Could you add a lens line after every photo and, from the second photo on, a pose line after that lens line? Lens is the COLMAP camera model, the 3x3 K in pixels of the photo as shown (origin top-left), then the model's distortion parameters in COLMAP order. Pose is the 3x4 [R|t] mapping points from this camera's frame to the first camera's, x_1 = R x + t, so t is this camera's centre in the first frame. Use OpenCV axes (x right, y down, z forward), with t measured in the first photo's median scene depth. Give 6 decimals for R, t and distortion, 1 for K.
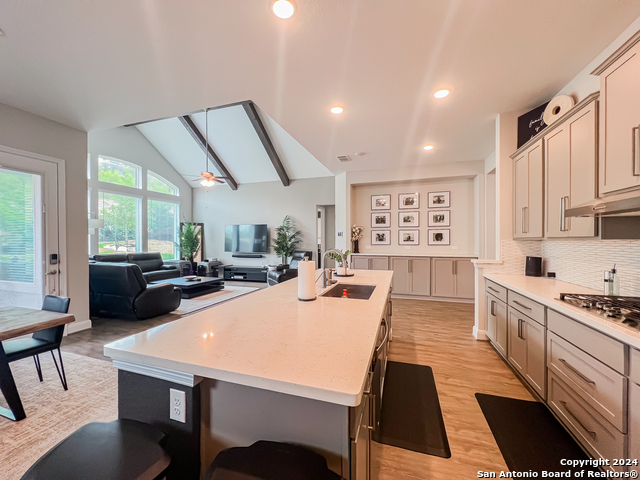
lens RADIAL K [[256.6, 0, 320.0], [0, 256.6, 240.0], [0, 0, 1]] dist [0.000911, 0.000306]
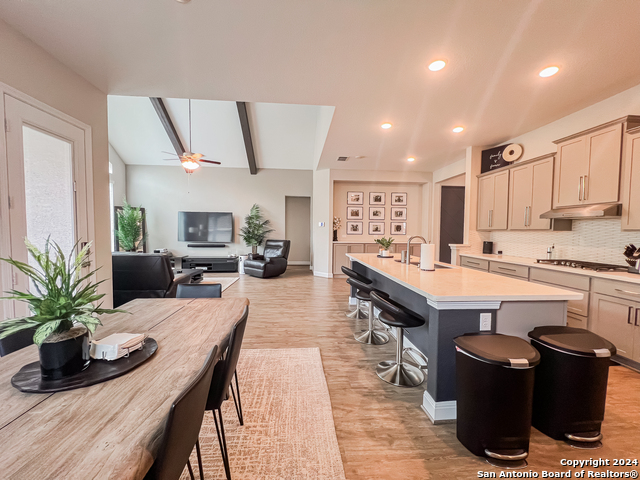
lens RADIAL K [[256.6, 0, 320.0], [0, 256.6, 240.0], [0, 0, 1]] dist [0.000911, 0.000306]
pose [[0.920521, -0.003368, 0.390680, -0.382931], [-0.011221, 0.999322, 0.035053, 0.006205], [-0.390533, -0.036651, 0.919859, -0.026743]]
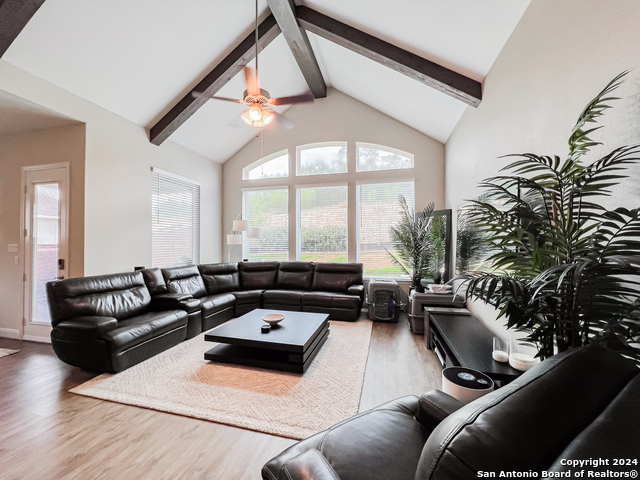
lens RADIAL K [[256.6, 0, 320.0], [0, 256.6, 240.0], [0, 0, 1]] dist [0.000911, 0.000306]
pose [[0.060159, -0.013589, -0.998096, 0.008707], [0.002046, 0.999907, -0.013491, -0.002737], [0.998187, -0.001231, 0.060181, 1.115157]]
